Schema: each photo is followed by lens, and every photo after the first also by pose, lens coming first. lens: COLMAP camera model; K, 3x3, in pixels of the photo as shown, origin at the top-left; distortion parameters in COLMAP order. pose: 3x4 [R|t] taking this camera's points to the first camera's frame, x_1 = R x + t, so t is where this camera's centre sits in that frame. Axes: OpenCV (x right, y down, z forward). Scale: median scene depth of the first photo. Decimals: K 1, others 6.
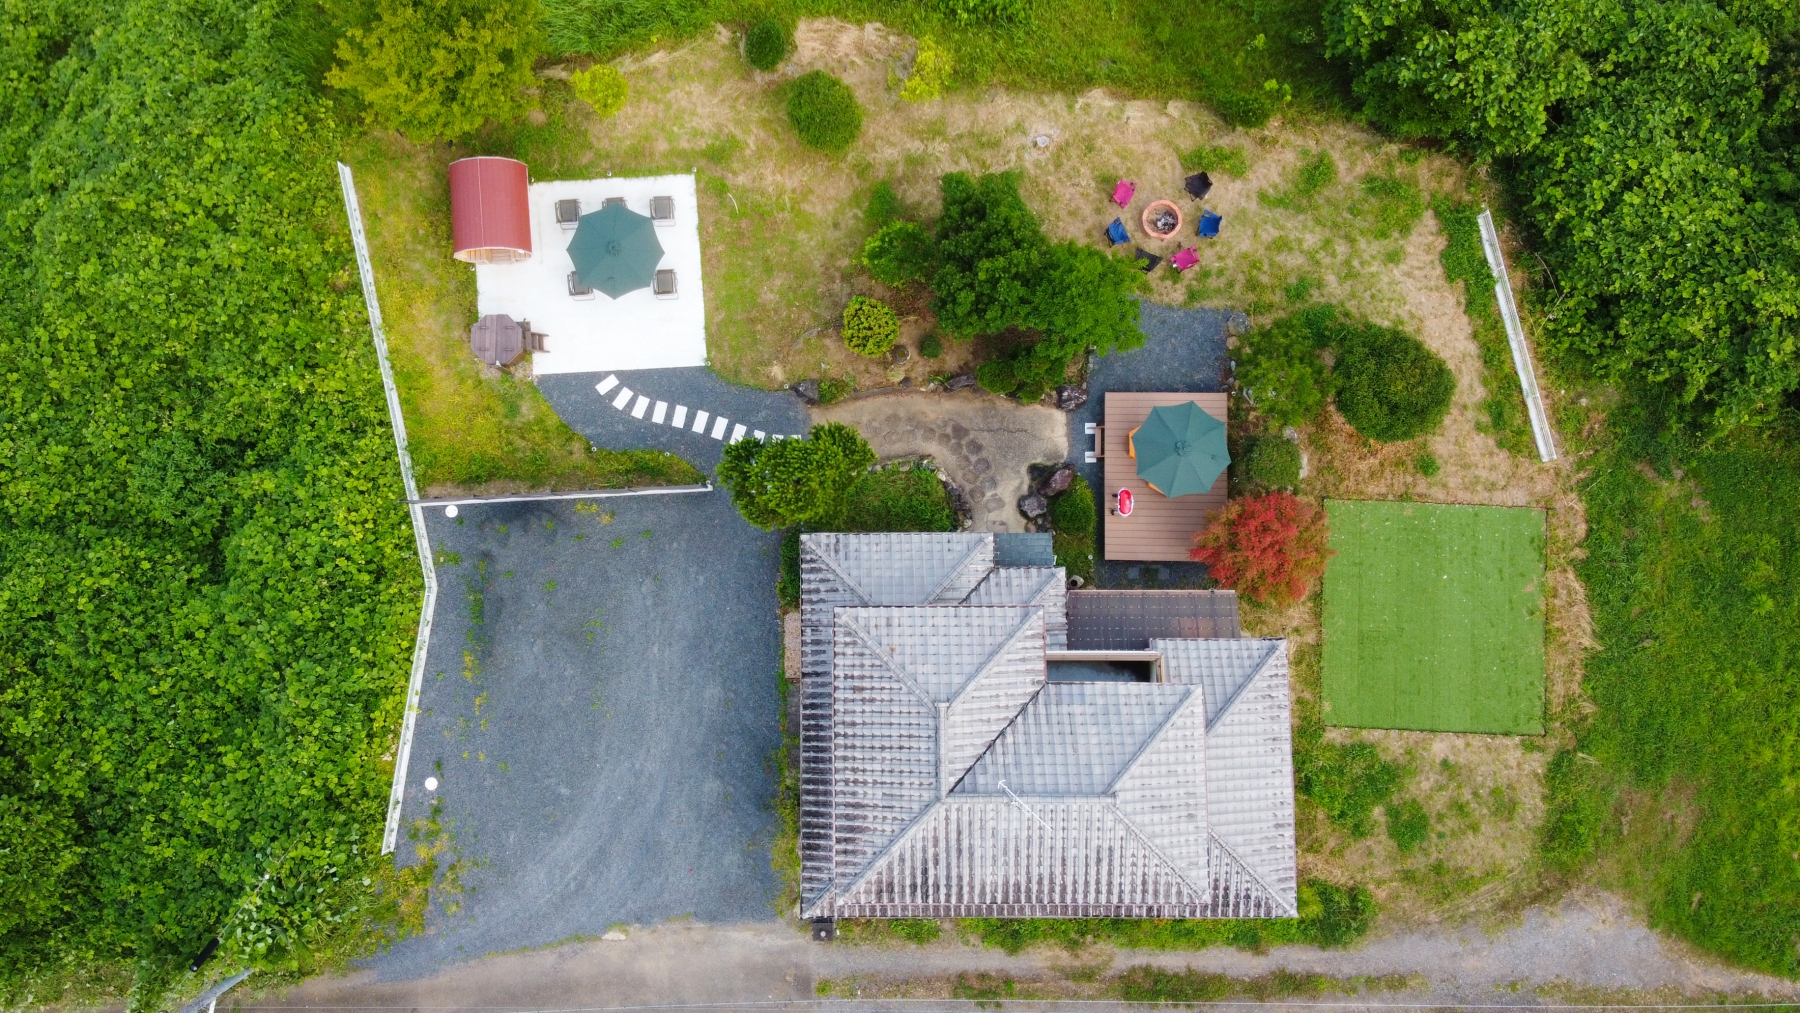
lens RADIAL K [[1390.2, 0, 883.4], [0, 1390.2, 484.8], [0, 0, 1]] dist [0.113966, -0.227890]
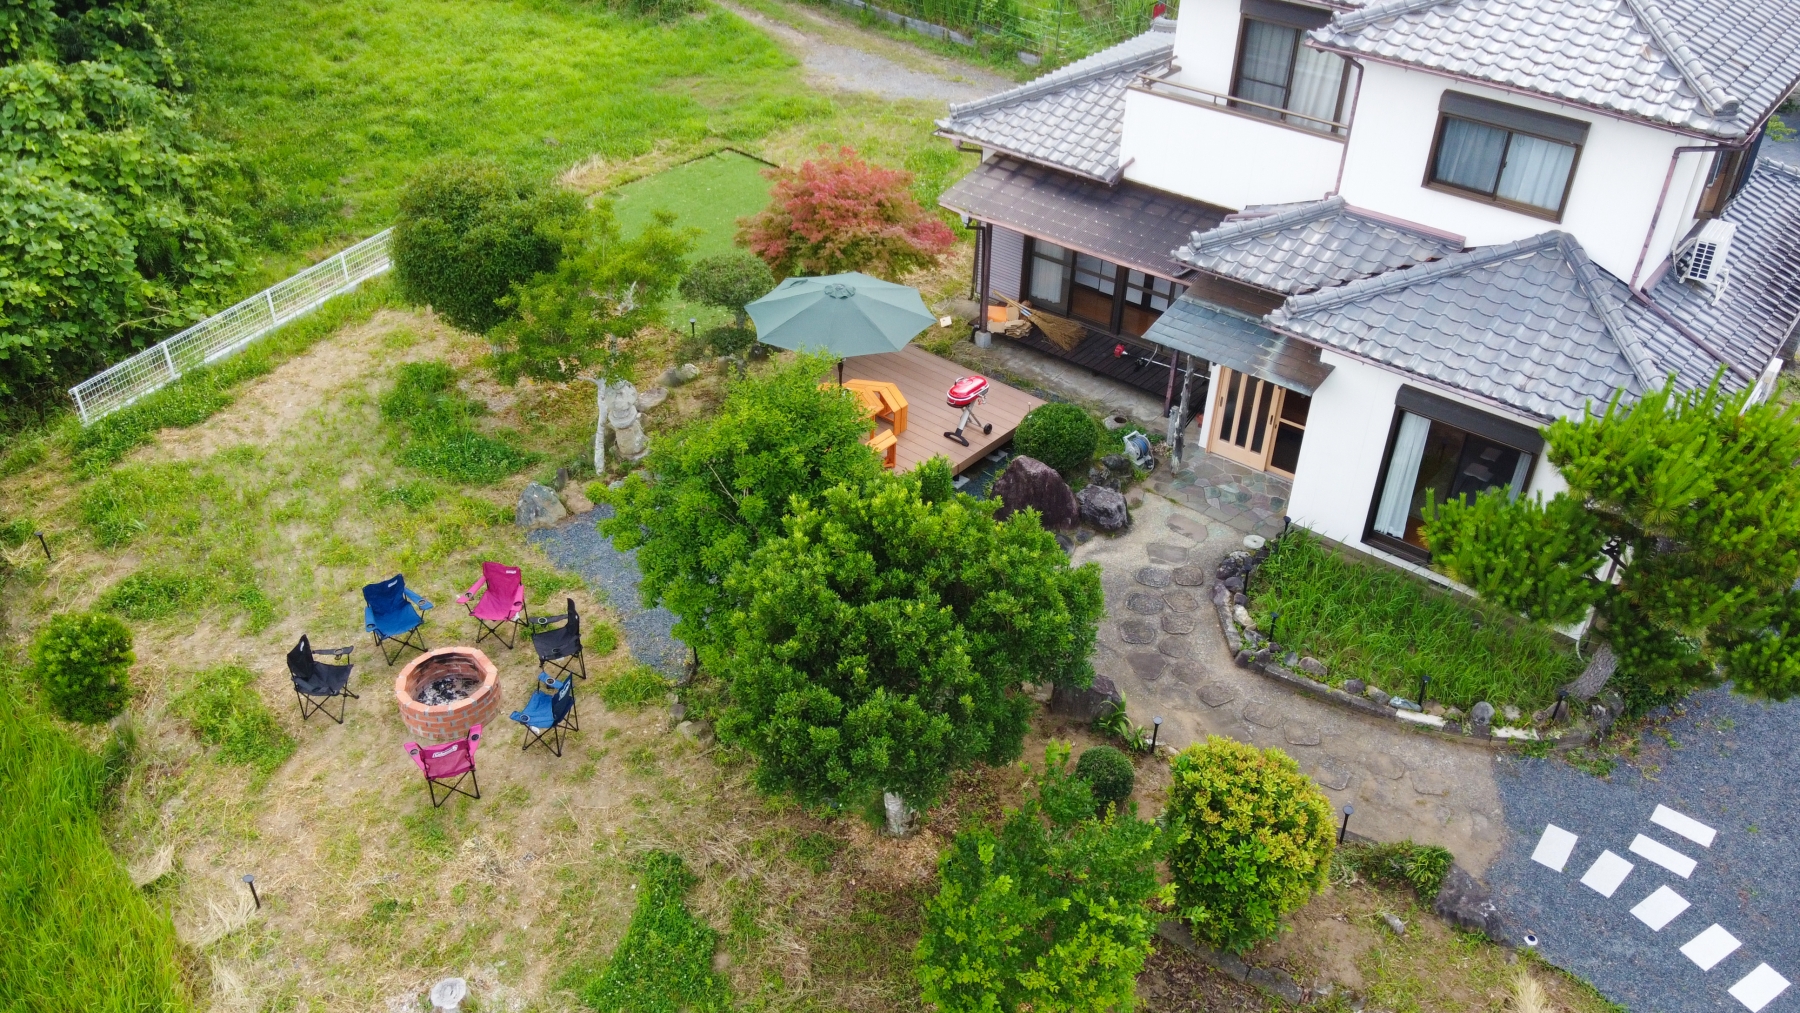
lens RADIAL K [[1390.2, 0, 883.4], [0, 1390.2, 484.8], [0, 0, 1]] dist [0.113966, -0.227890]
pose [[-0.756815, -0.375724, 0.534848, -0.091493], [0.652141, -0.378872, 0.656633, -0.350563], [-0.044074, 0.845747, 0.531761, 0.728901]]
